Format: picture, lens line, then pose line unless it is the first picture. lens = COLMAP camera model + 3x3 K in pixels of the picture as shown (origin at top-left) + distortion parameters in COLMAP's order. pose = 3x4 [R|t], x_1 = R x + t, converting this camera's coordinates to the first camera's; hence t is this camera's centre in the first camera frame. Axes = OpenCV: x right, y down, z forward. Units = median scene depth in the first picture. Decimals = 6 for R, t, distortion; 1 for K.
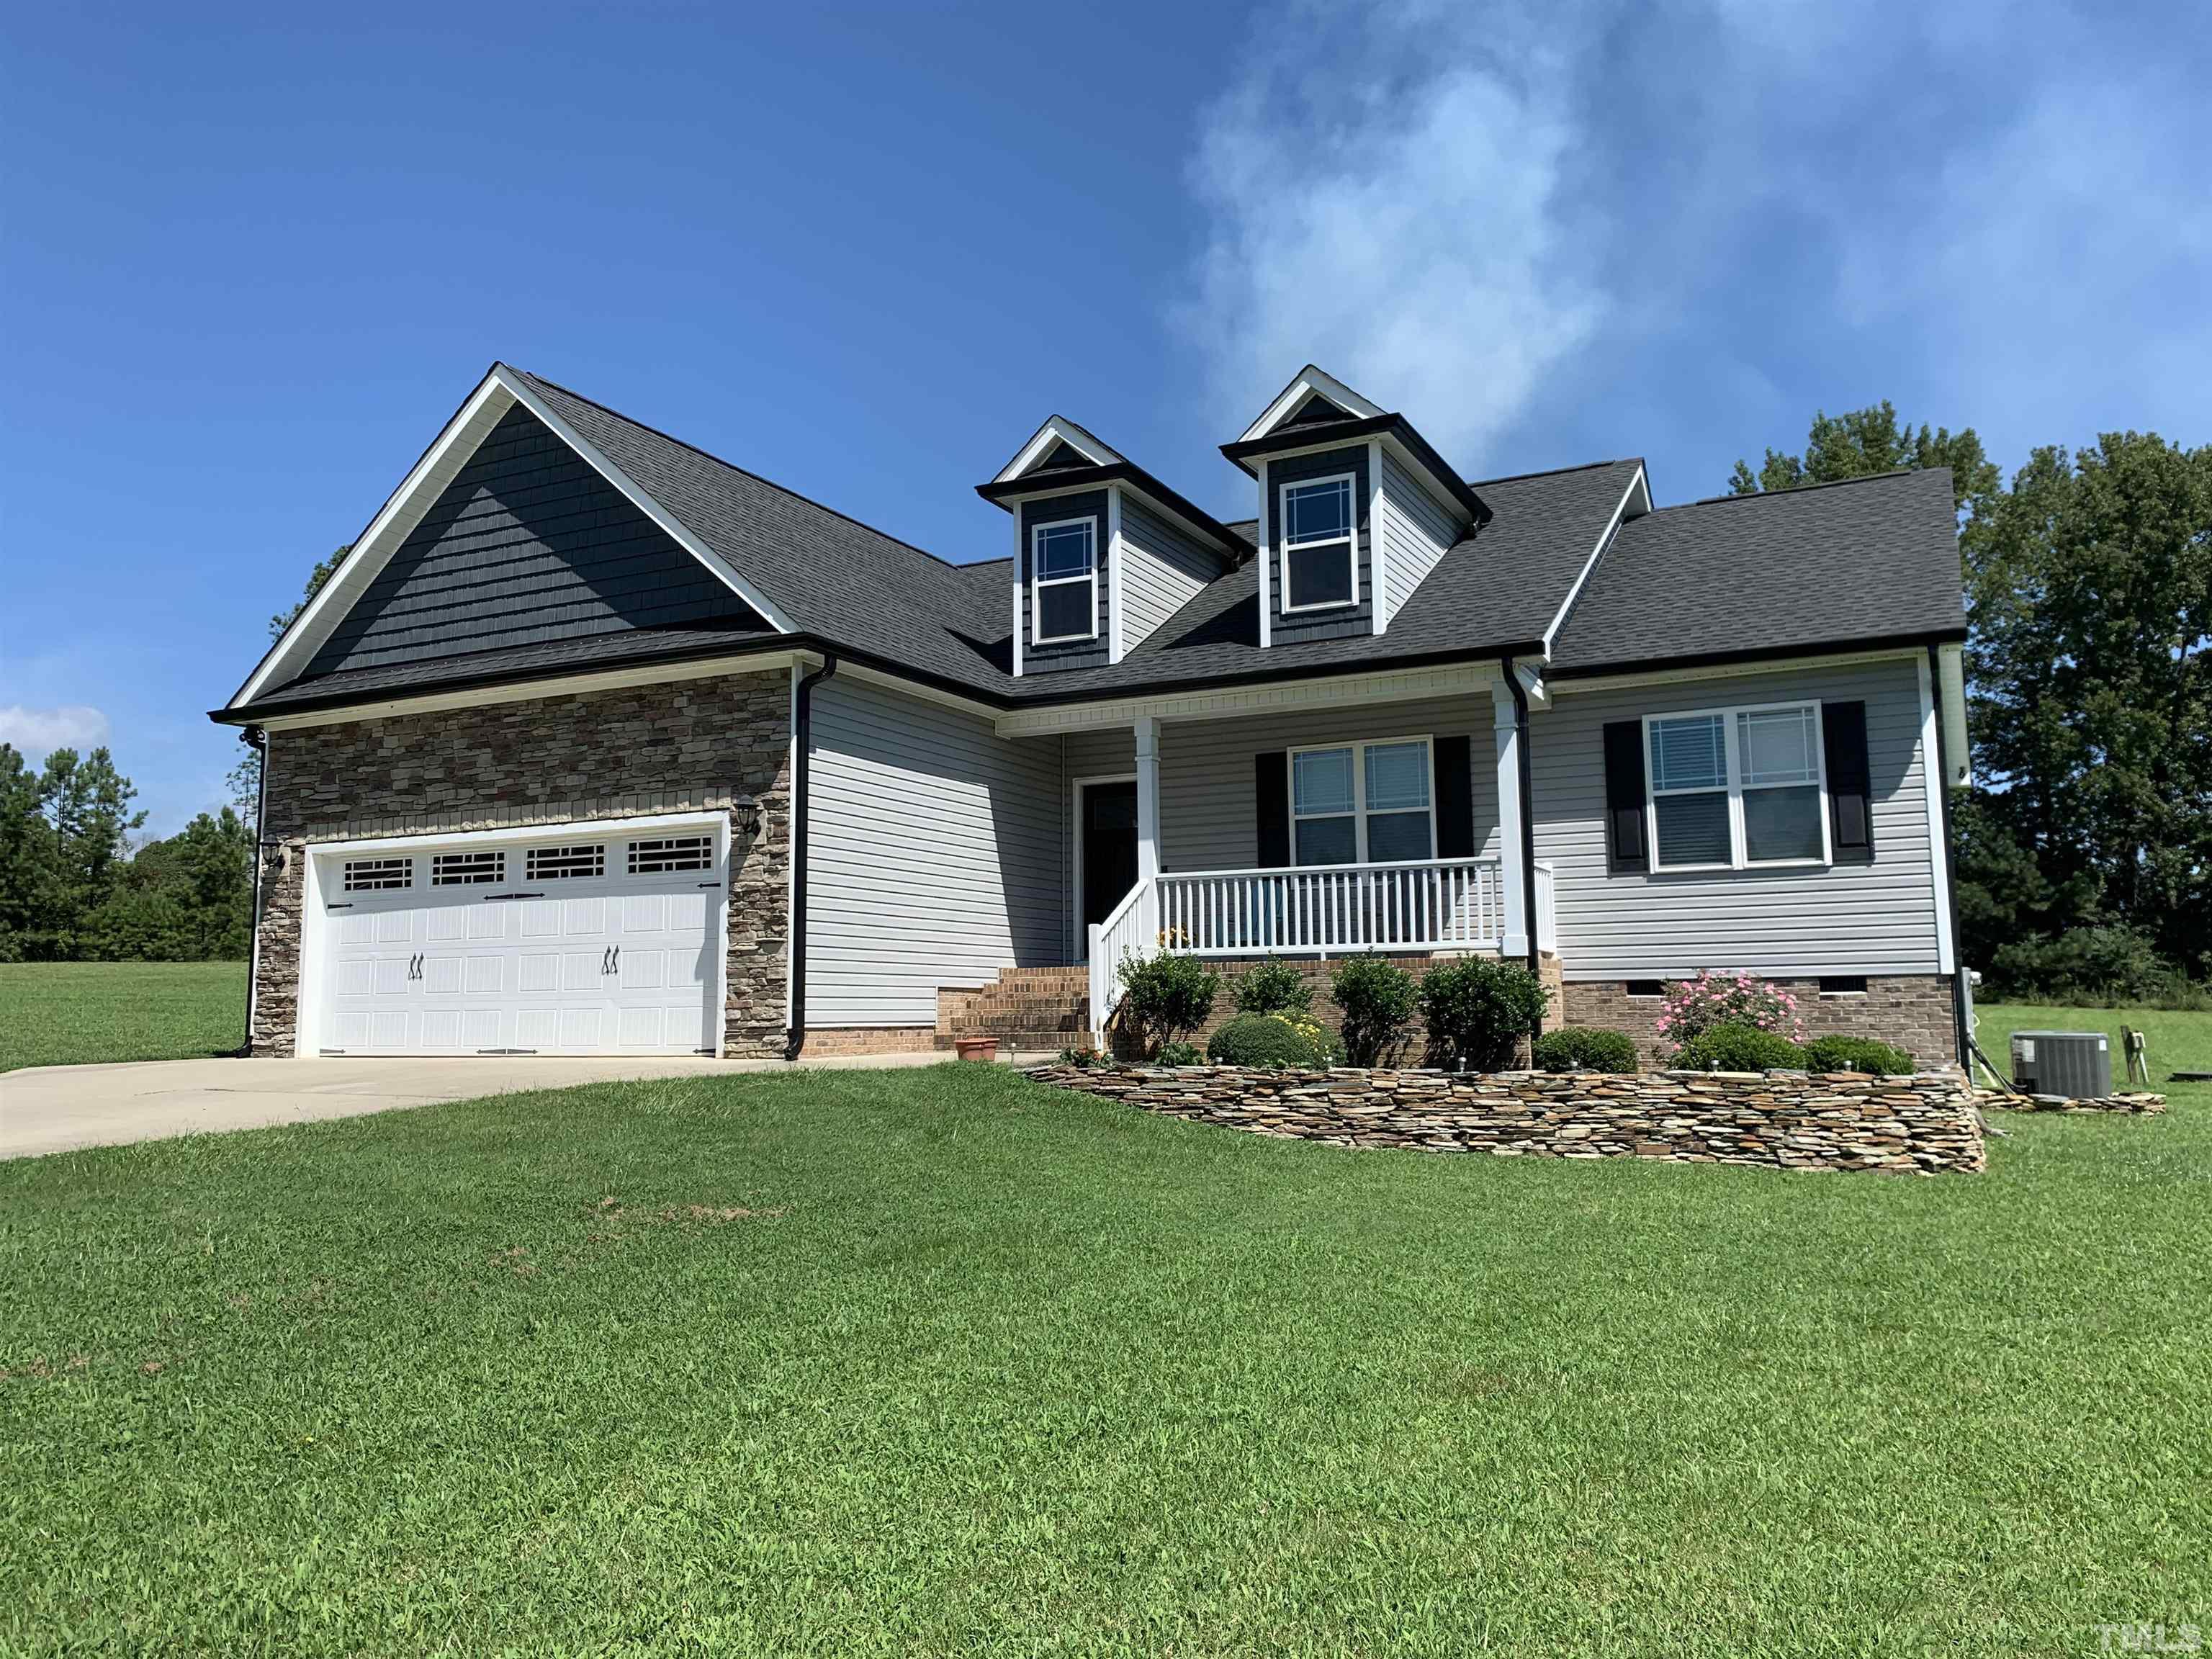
lens RADIAL K [[1687.8, 0, 1115.7], [0, 1687.8, 801.7], [0, 0, 1]] dist [0.072878, -0.109404]
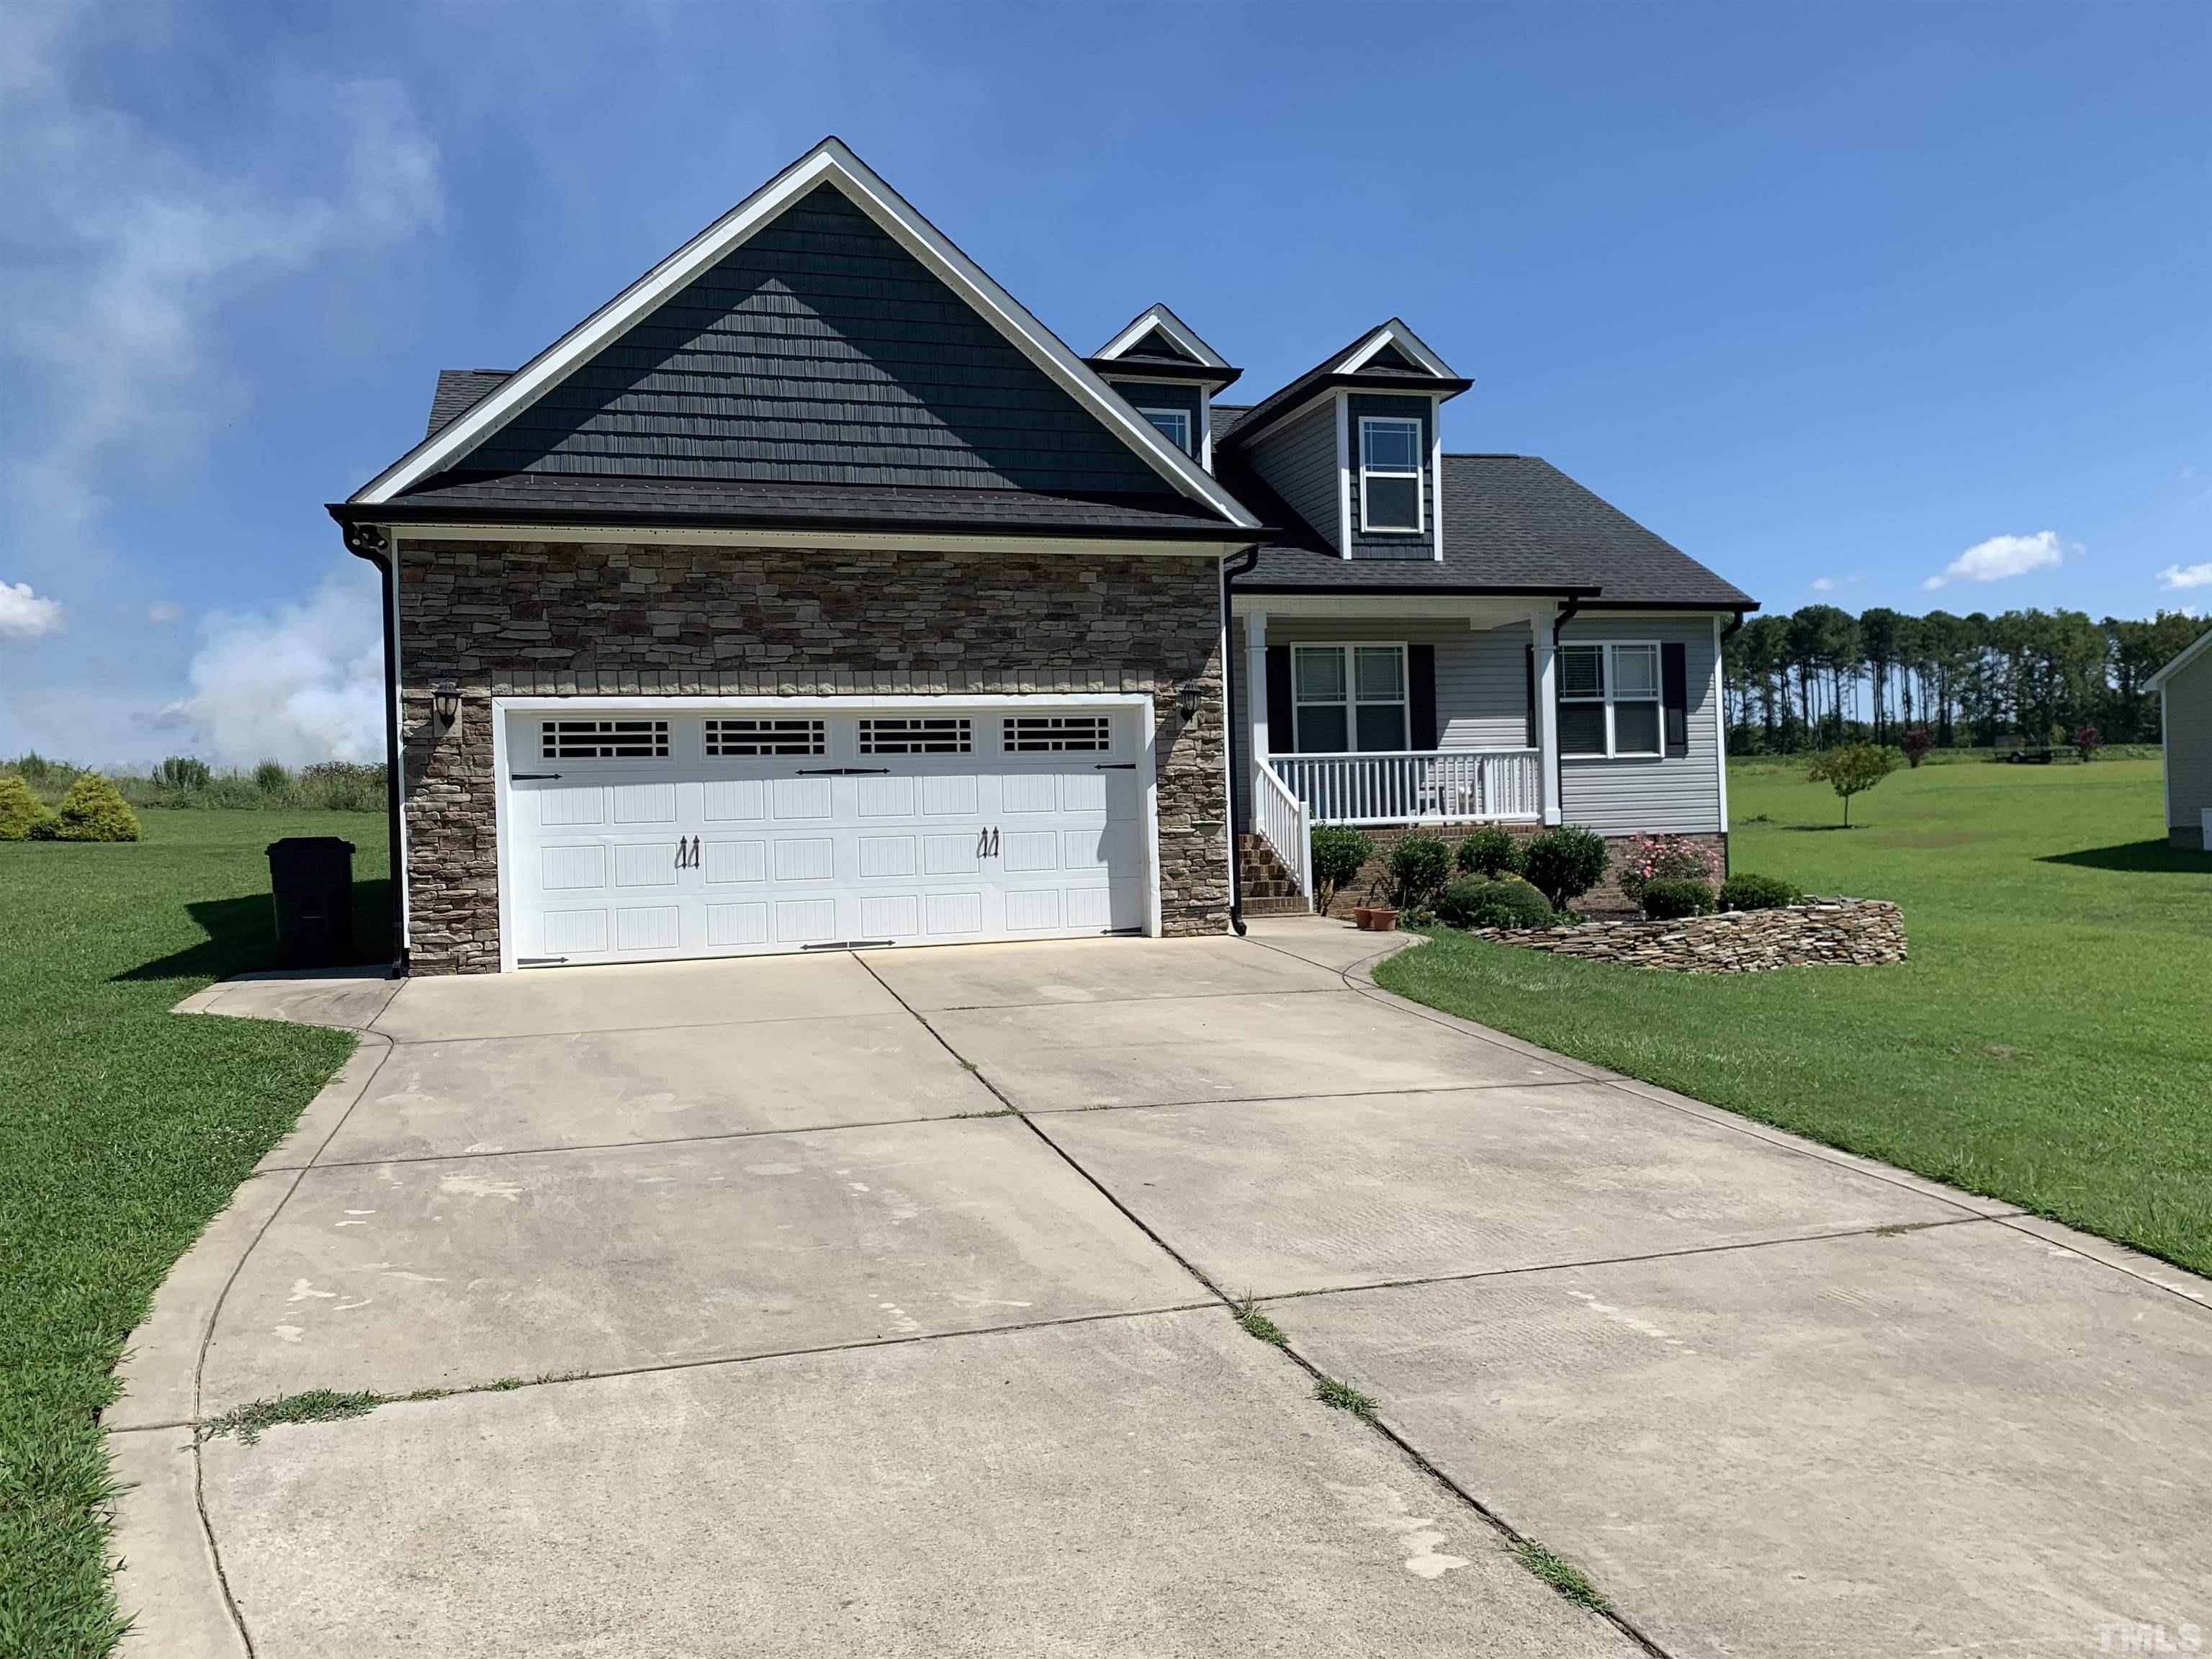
lens RADIAL K [[1687.8, 0, 1122.8], [0, 1687.8, 802.2], [0, 0, 1]] dist [0.072878, -0.109404]
pose [[0.718775, -0.007558, 0.695202, -0.865725], [-0.068721, 0.994272, 0.081860, -0.010679], [-0.691838, -0.106614, 0.714138, 0.273129]]
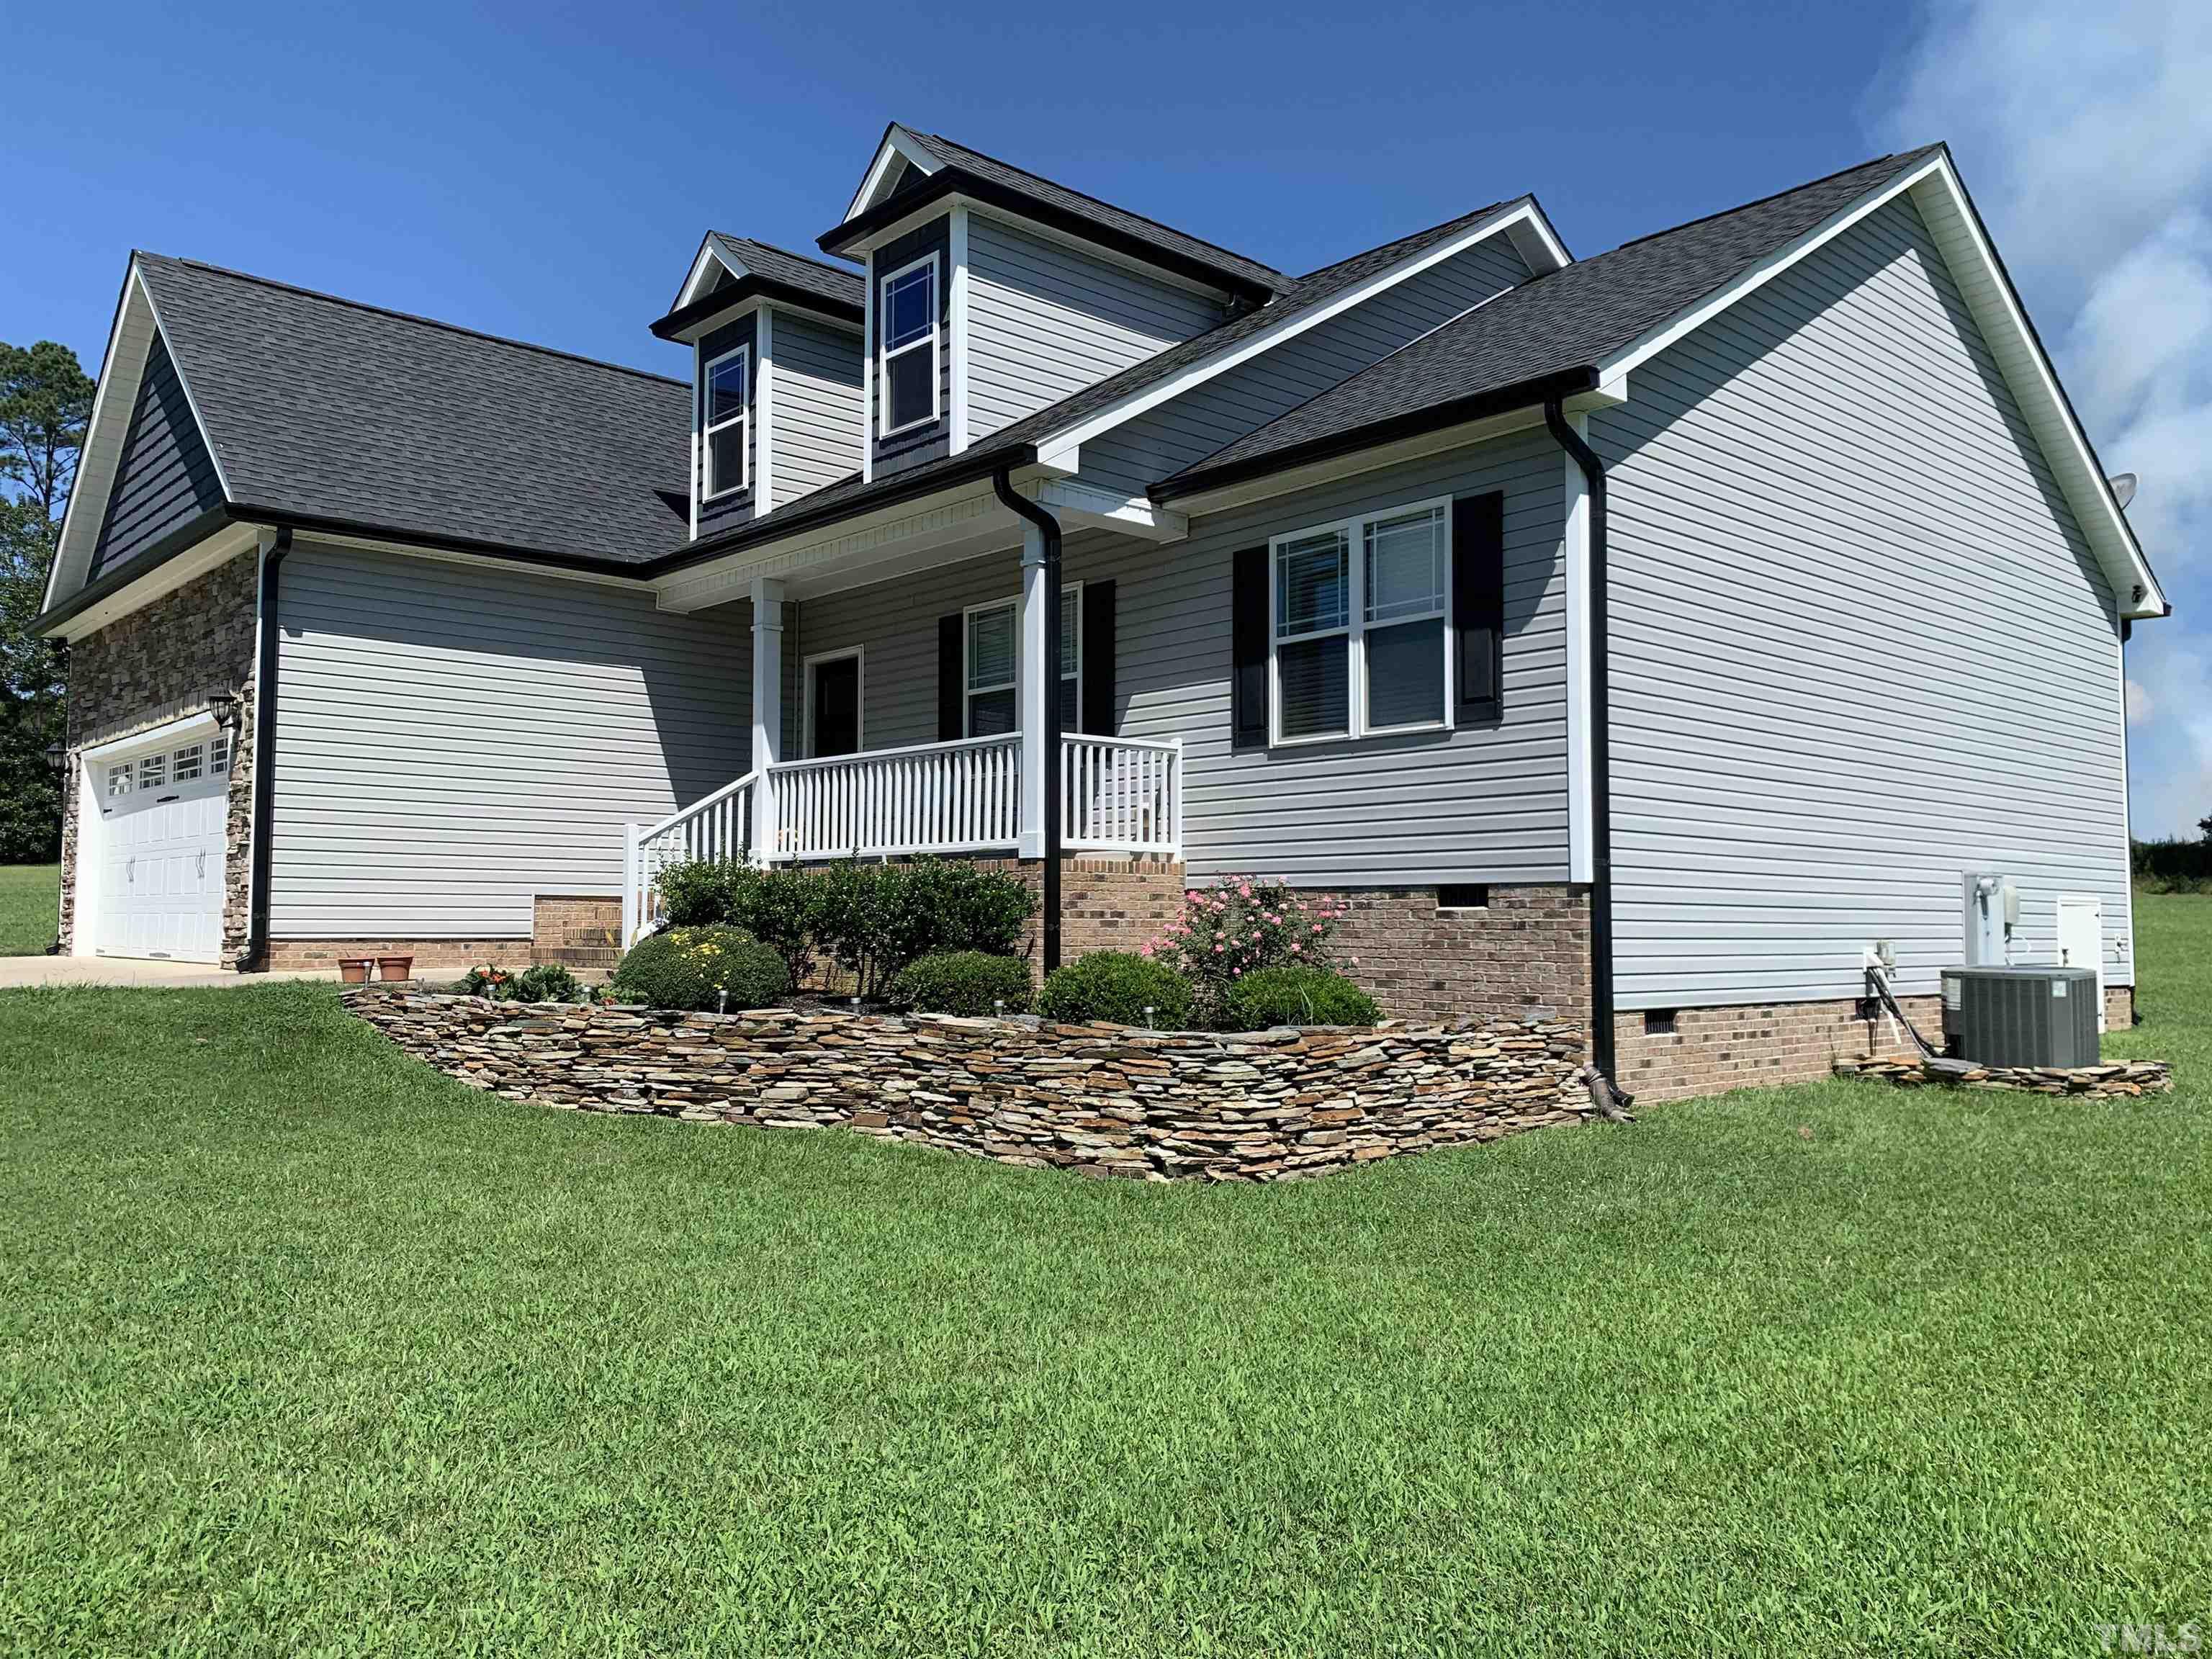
lens RADIAL K [[1687.8, 0, 1117.6], [0, 1687.8, 824.7], [0, 0, 1]] dist [0.072878, -0.109404]
pose [[0.935976, -0.008293, -0.351966, 0.512275], [0.033303, 0.997325, 0.065064, 0.025027], [0.350485, -0.072620, 0.933749, 0.275539]]
